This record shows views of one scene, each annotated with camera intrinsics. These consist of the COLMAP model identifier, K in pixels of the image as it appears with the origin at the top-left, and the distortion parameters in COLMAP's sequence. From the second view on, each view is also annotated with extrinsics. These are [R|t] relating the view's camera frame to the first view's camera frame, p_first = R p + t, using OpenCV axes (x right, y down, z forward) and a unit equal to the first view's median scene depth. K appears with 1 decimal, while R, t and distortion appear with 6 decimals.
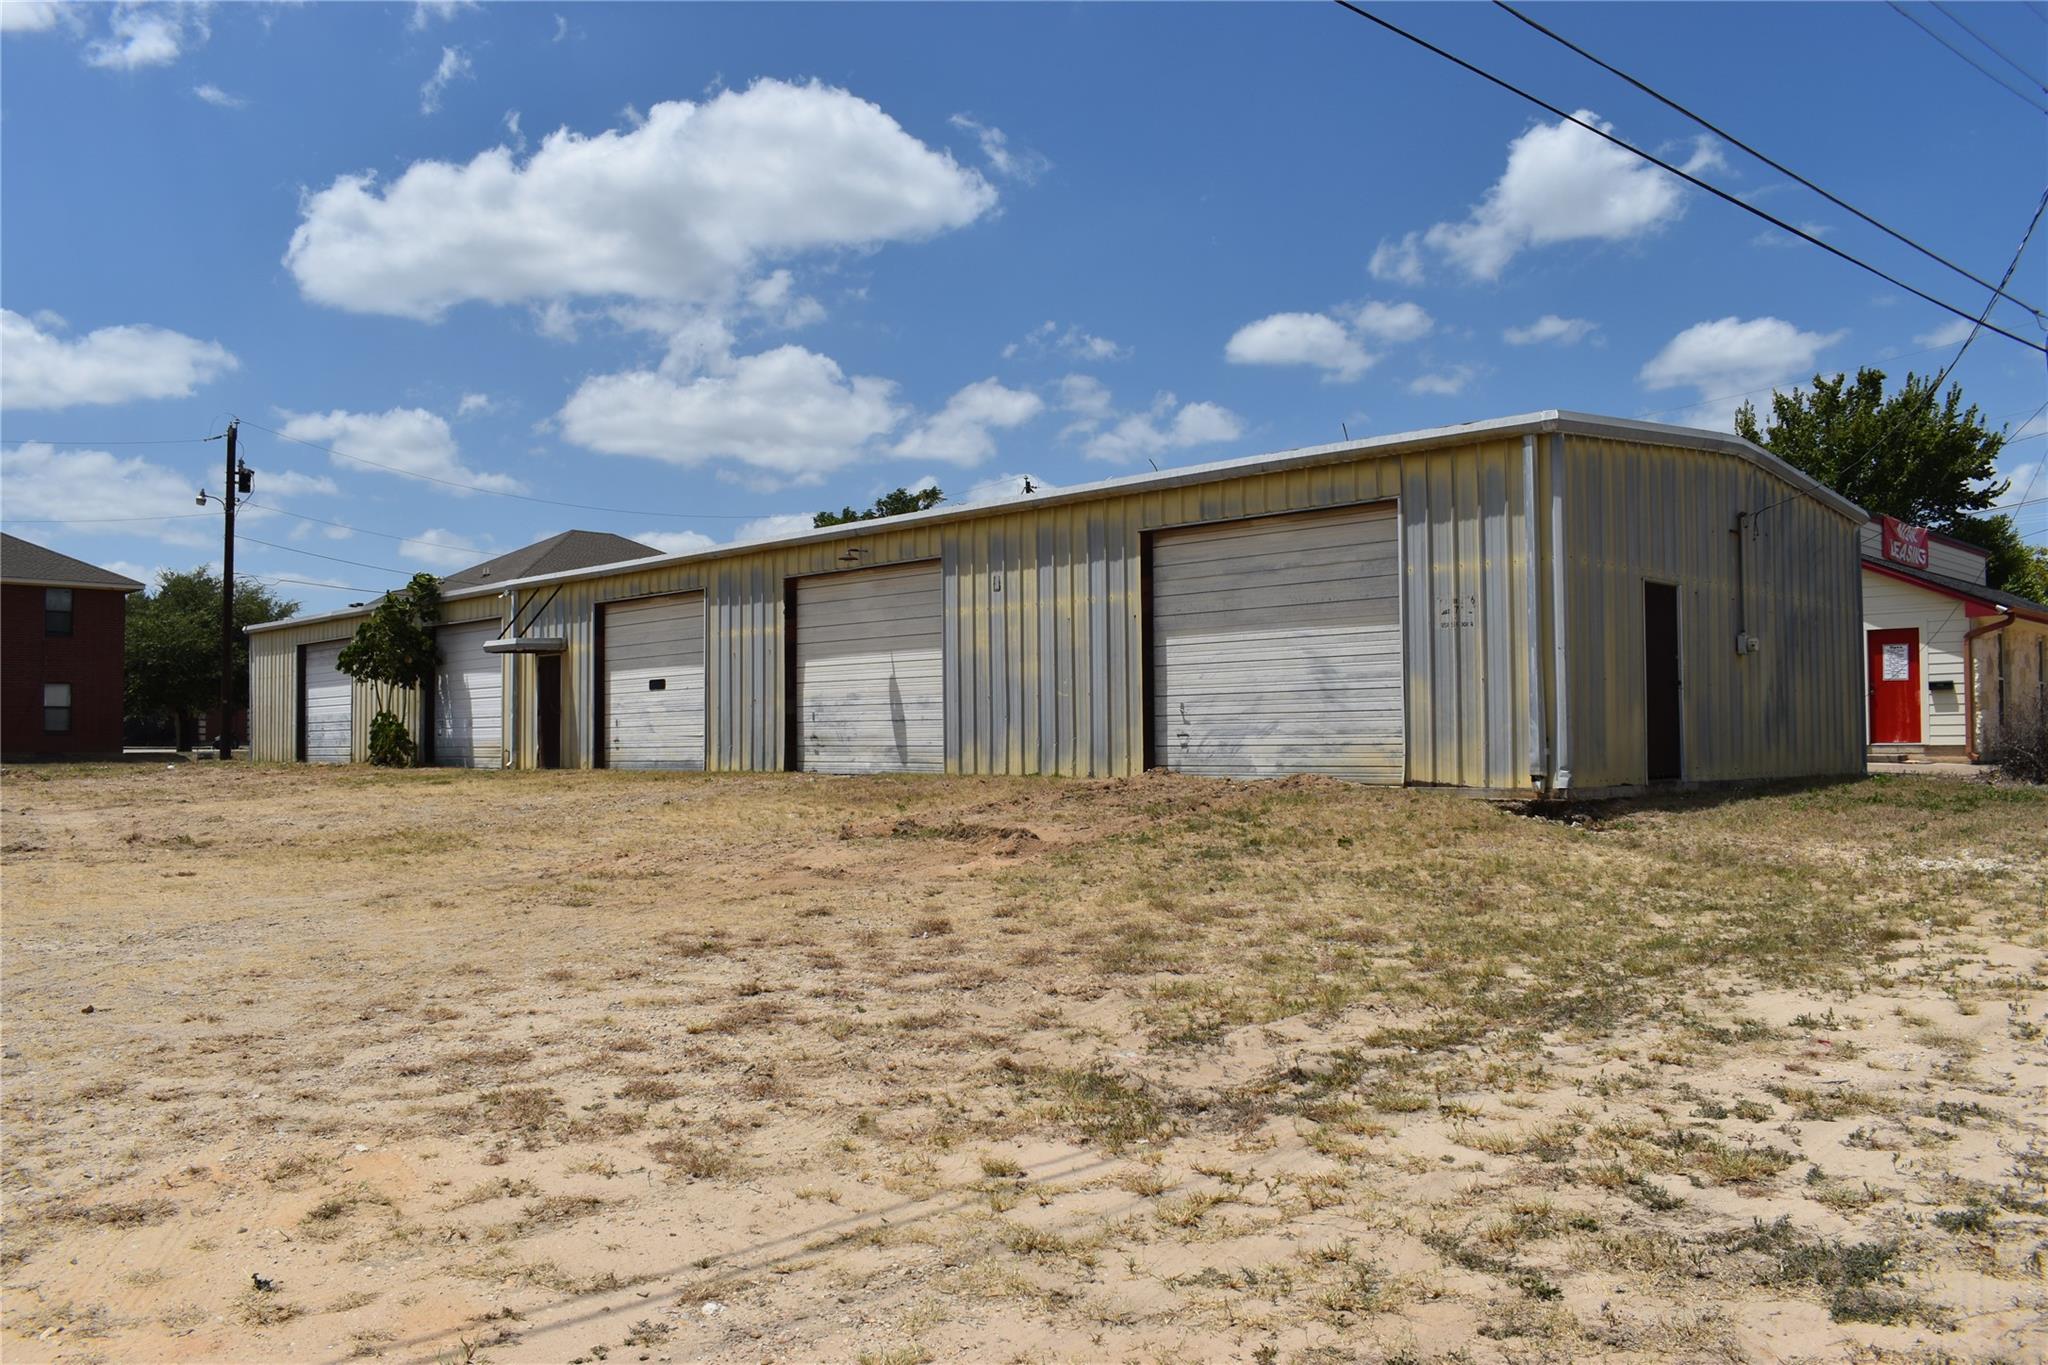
lens RADIAL K [[1597.2, 0, 1027.8], [0, 1597.2, 692.3], [0, 0, 1]] dist [-0.097149, 0.018345]
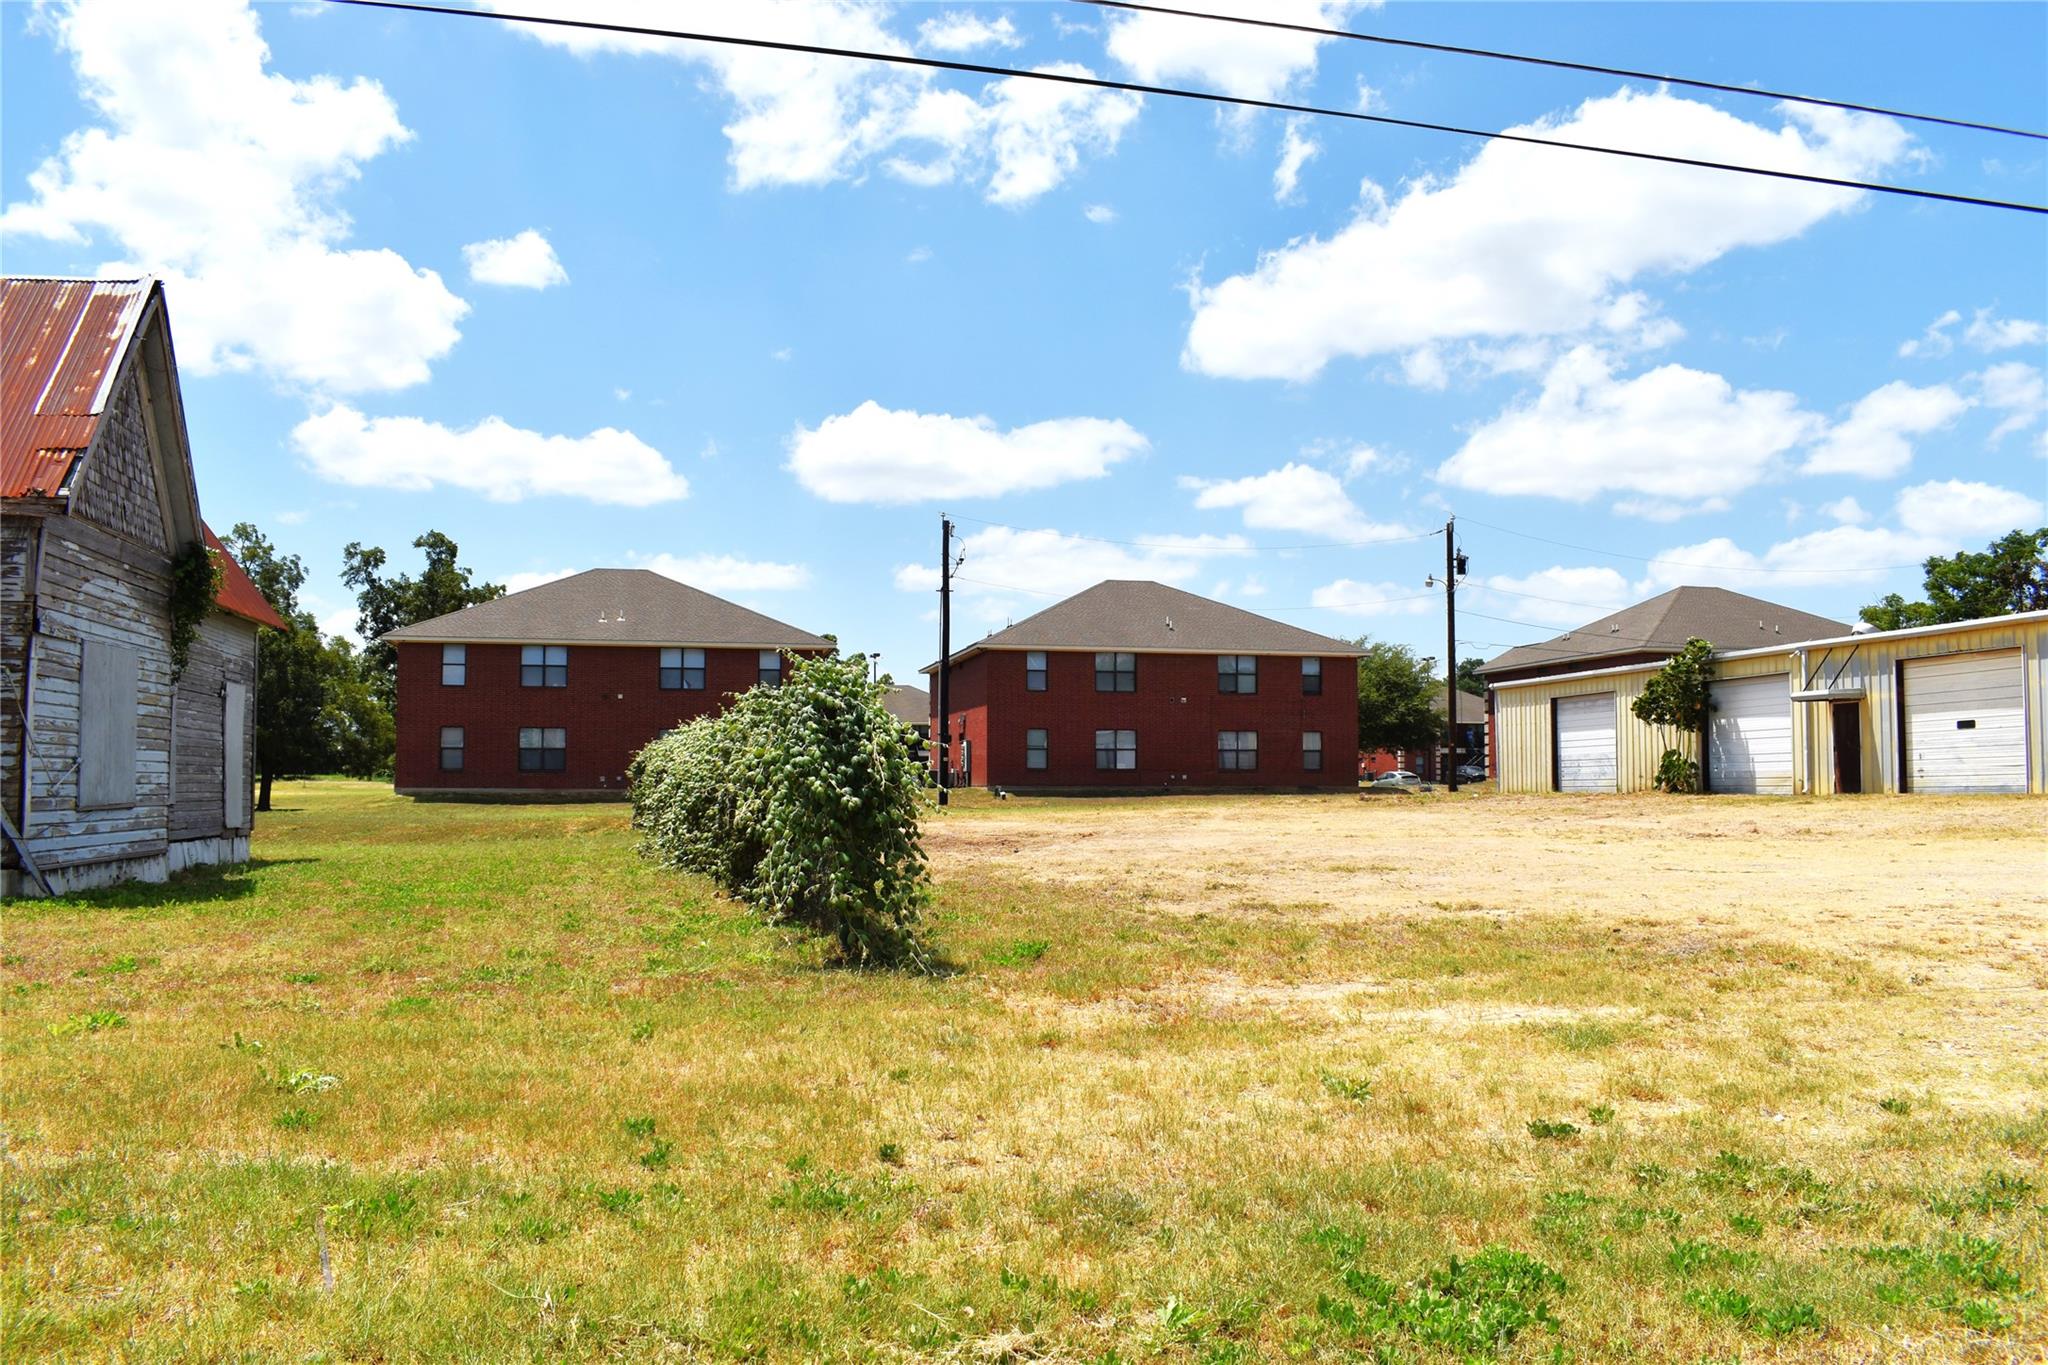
lens RADIAL K [[1597.2, 0, 1027.8], [0, 1597.2, 692.3], [0, 0, 1]] dist [-0.097149, 0.018345]
pose [[0.844348, -0.027462, -0.535091, -0.276440], [0.013388, 0.999455, -0.030168, -0.004575], [0.535628, 0.018308, 0.844256, -0.540801]]
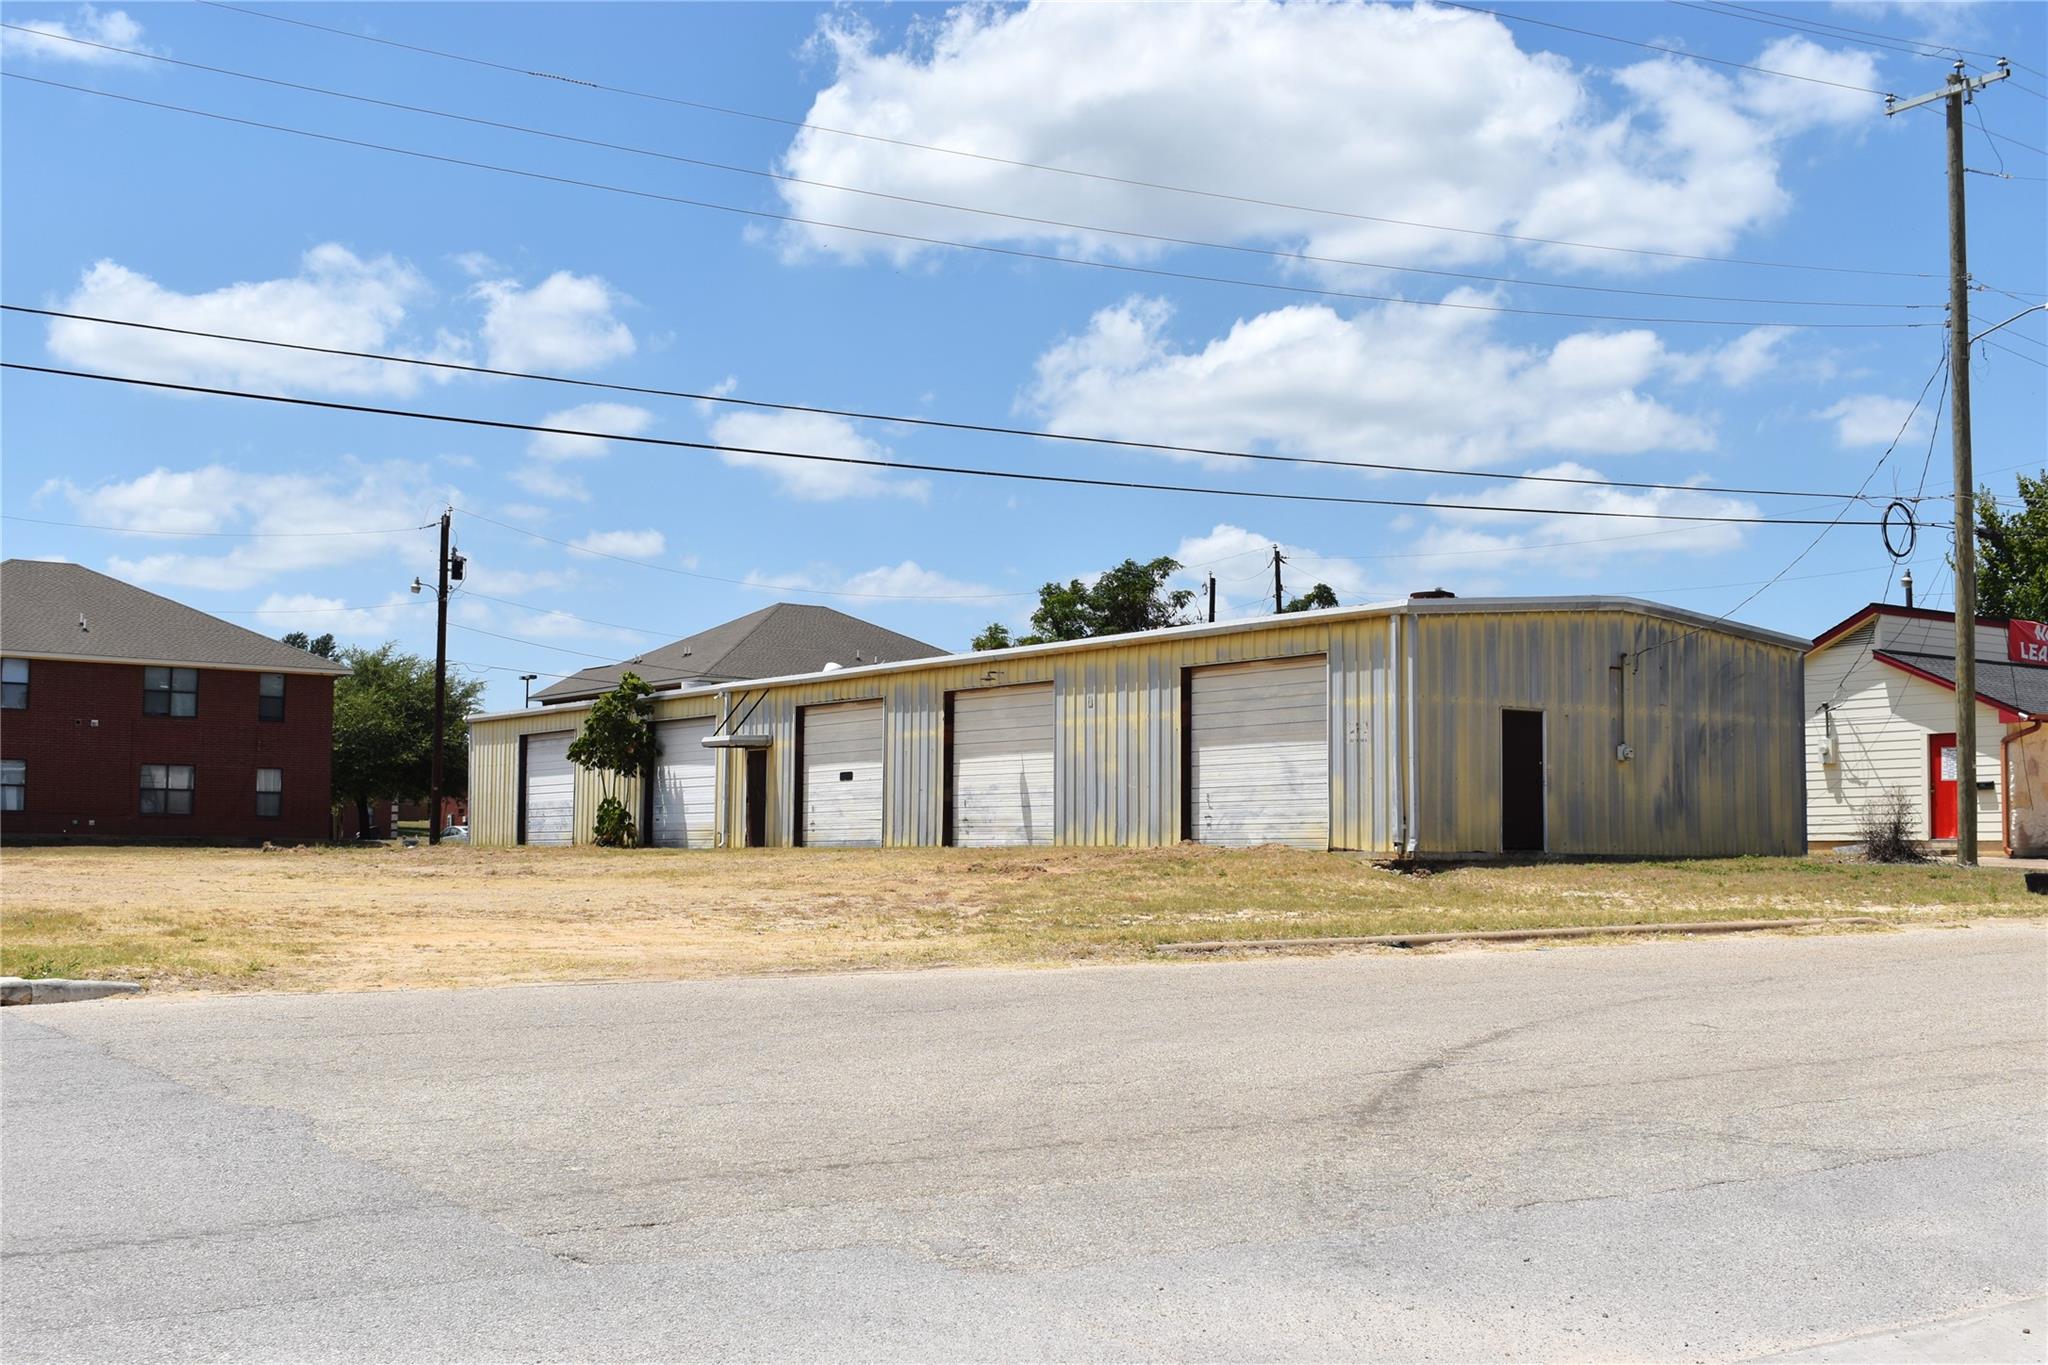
lens RADIAL K [[2379.6, 0, 1035.1], [0, 2379.6, 691.4], [0, 0, 1]] dist [-0.066180, 0.020941]
pose [[0.985106, 0.002155, -0.171936, 0.282104], [-0.009147, 0.999162, -0.039885, 0.001881], [0.171706, 0.040864, 0.984300, -0.971829]]
